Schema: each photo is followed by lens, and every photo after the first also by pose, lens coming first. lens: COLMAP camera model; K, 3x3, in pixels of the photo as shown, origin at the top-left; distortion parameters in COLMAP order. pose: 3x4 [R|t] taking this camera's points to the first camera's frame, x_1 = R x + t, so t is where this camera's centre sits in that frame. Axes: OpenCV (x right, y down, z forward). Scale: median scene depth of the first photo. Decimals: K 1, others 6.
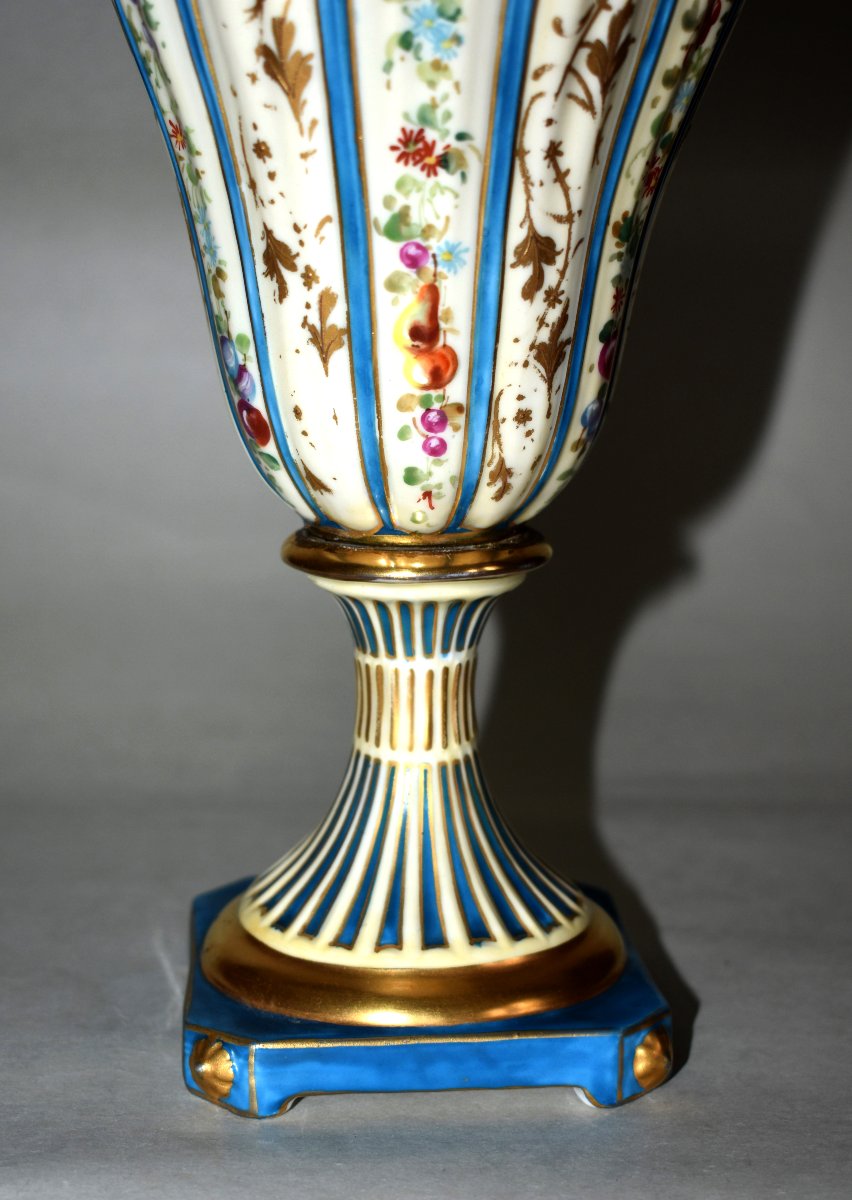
lens RADIAL K [[2025.9, 0, 426.0], [0, 2025.9, 600.0], [0, 0, 1]] dist [-0.021014, -0.018342]
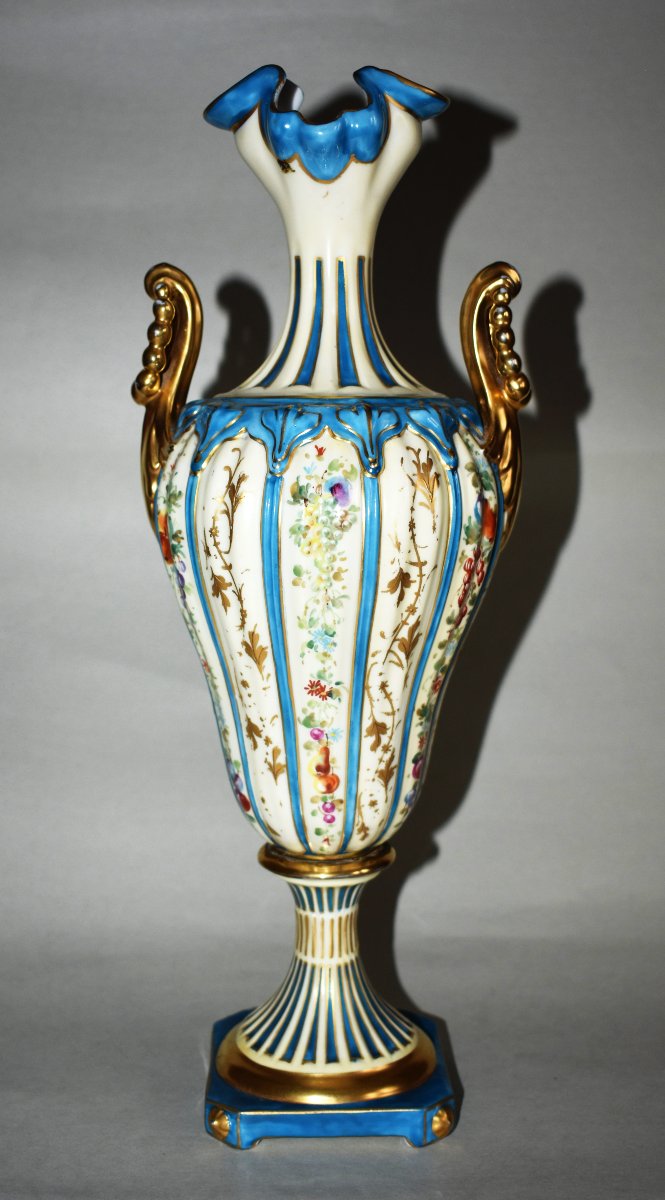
lens RADIAL K [[1485.9, 0, 332.5], [0, 1485.9, 600.0], [0, 0, 1]] dist [-0.019557, -0.015479]
pose [[0.998526, 0.002077, -0.054228, 0.089519], [-0.005783, 0.997649, -0.068279, -0.196236], [0.053959, 0.068492, 0.996191, -0.516492]]
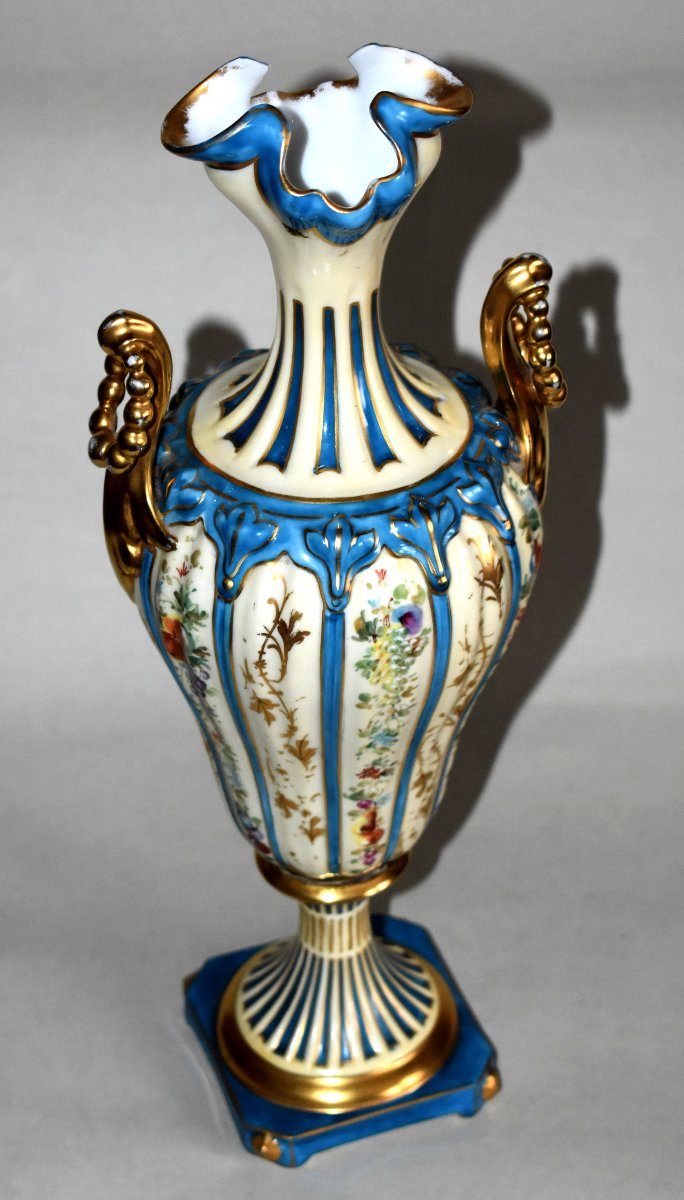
lens RADIAL K [[2745.5, 0, 342.0], [0, 2745.5, 571.3], [0, 0, 1]] dist [0.063256, 0.283343]
pose [[0.967216, -0.169650, 0.188979, -0.452140], [0.080237, 0.910162, 0.406407, -1.347631], [-0.240948, -0.377920, 0.893935, -1.139389]]
